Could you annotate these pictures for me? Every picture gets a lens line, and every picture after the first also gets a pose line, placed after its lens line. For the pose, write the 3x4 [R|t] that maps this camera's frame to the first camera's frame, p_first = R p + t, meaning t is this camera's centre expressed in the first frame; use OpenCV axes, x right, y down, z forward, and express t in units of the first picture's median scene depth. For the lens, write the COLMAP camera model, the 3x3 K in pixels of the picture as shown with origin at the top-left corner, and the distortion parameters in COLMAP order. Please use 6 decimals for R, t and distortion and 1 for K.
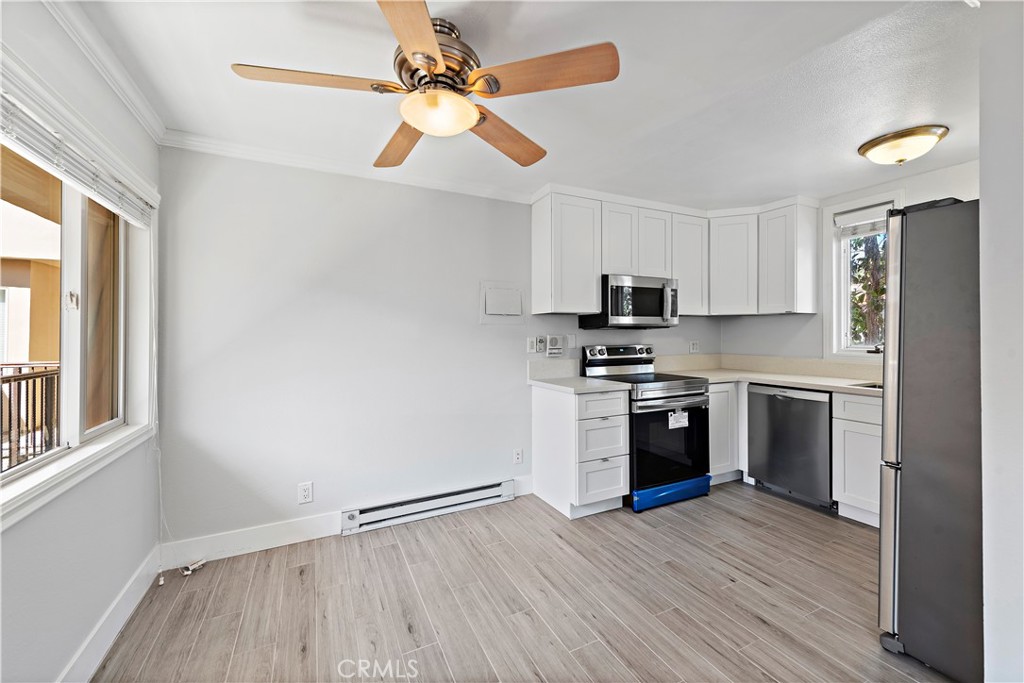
lens RADIAL K [[402.3, 0, 510.7], [0, 402.3, 333.9], [0, 0, 1]] dist [0.001598, -0.000109]
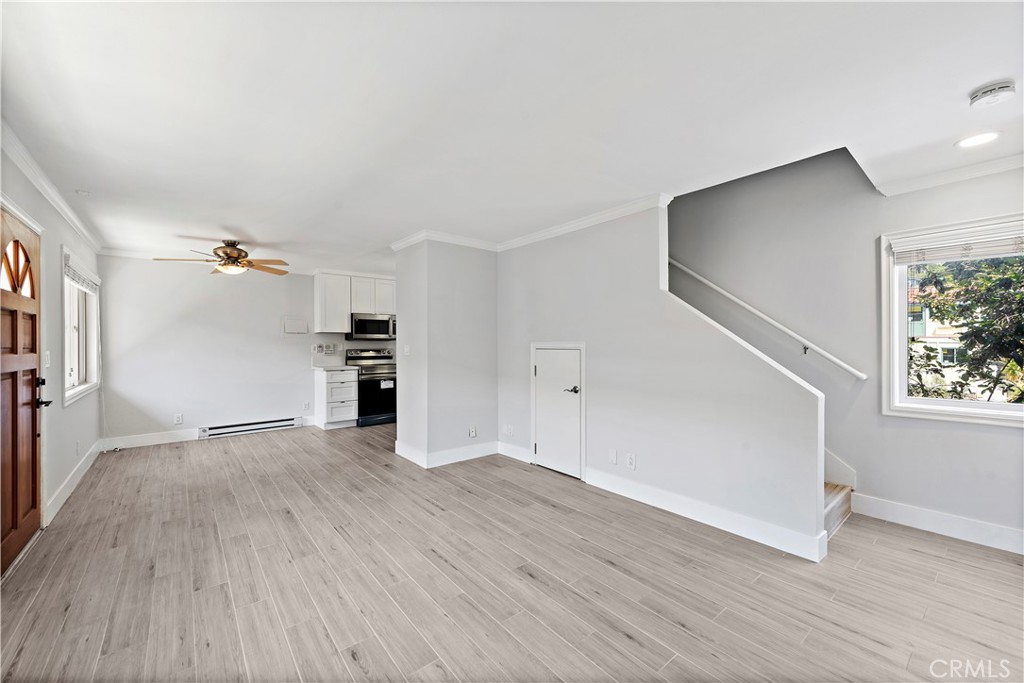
lens RADIAL K [[402.3, 0, 514.2], [0, 402.3, 347.8], [0, 0, 1]] dist [0.001598, -0.000109]
pose [[0.969098, -0.001979, 0.246668, 0.592399], [-0.000645, 0.999944, 0.010557, 0.002944], [-0.246675, -0.010390, 0.969042, -1.293501]]
